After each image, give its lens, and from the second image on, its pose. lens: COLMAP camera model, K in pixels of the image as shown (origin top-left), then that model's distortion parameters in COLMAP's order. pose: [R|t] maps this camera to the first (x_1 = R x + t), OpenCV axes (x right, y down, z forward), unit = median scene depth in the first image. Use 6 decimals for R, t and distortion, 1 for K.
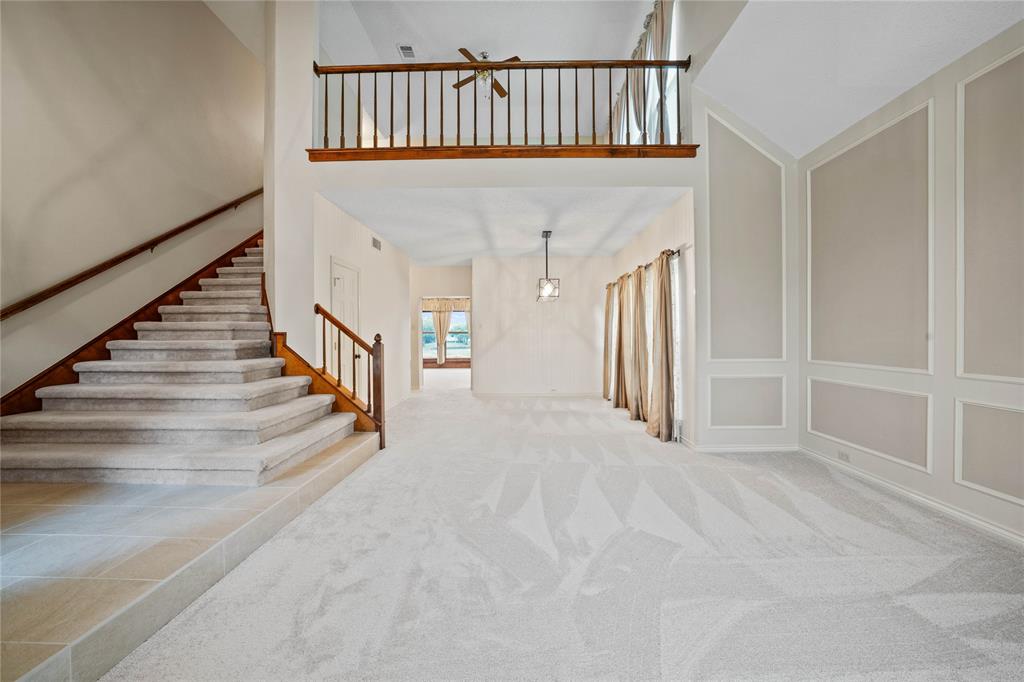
lens RADIAL K [[356.8, 0, 515.7], [0, 356.8, 334.2], [0, 0, 1]] dist [-0.018441, 0.002965]
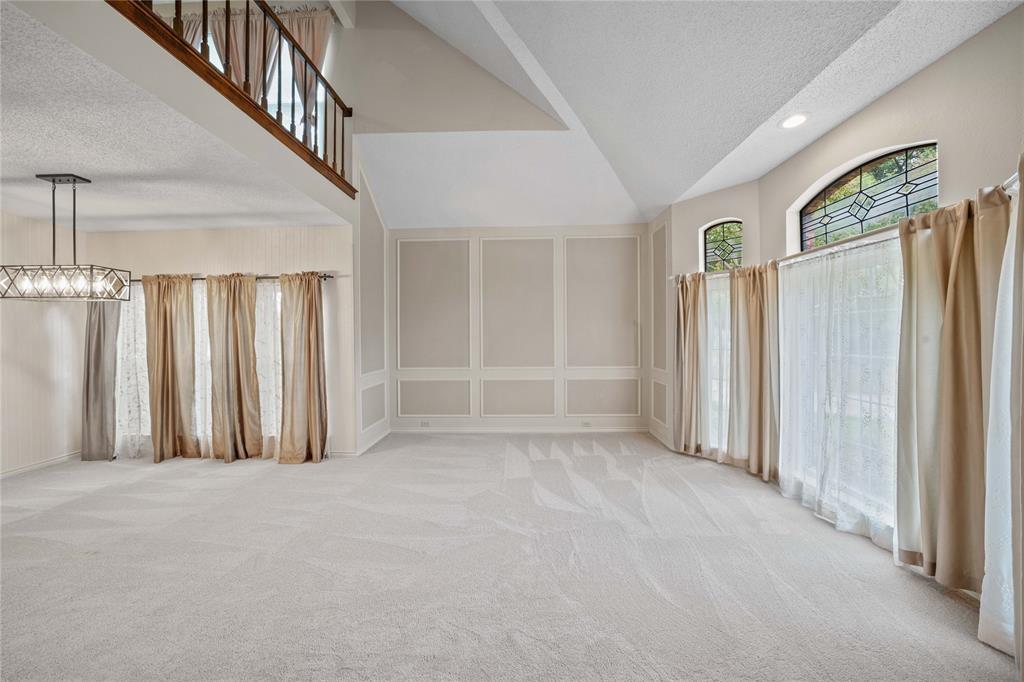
lens RADIAL K [[356.8, 0, 515.2], [0, 356.8, 338.2], [0, 0, 1]] dist [-0.018441, 0.002965]
pose [[0.011253, -0.006647, 0.999915, -0.653108], [0.009013, 0.999938, 0.006546, -0.058589], [-0.999896, 0.008939, 0.011313, 0.486050]]
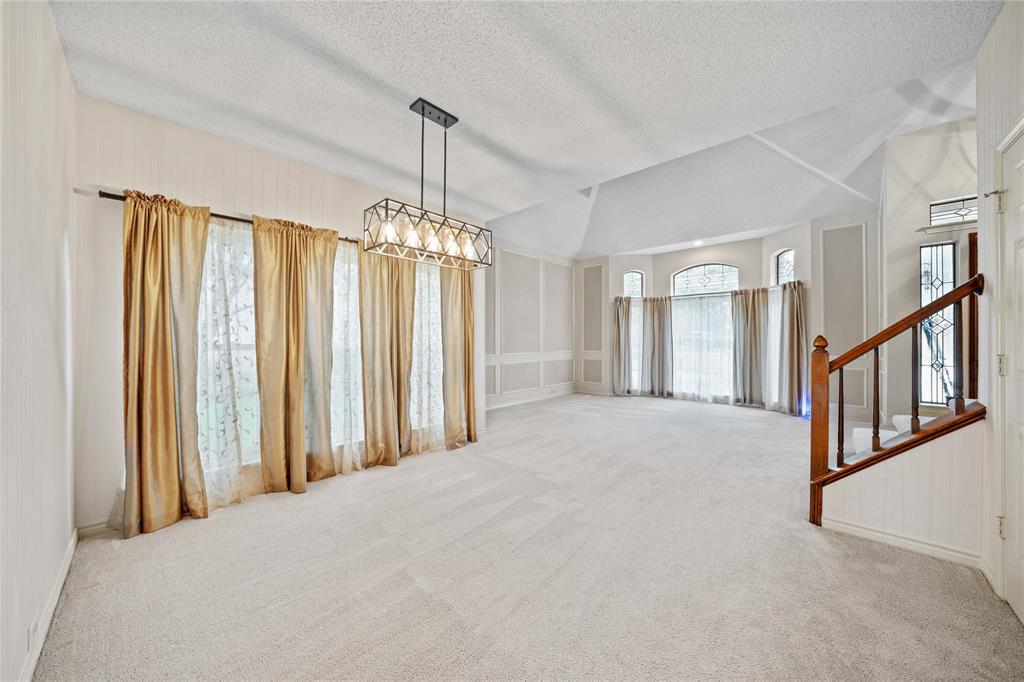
lens RADIAL K [[356.8, 0, 519.6], [0, 356.8, 341.3], [0, 0, 1]] dist [-0.018441, 0.002965]
pose [[-0.752343, -0.001979, 0.658769, -0.424531], [0.002243, 0.999982, 0.005566, -0.001550], [-0.658768, 0.005665, -0.752325, 1.926123]]
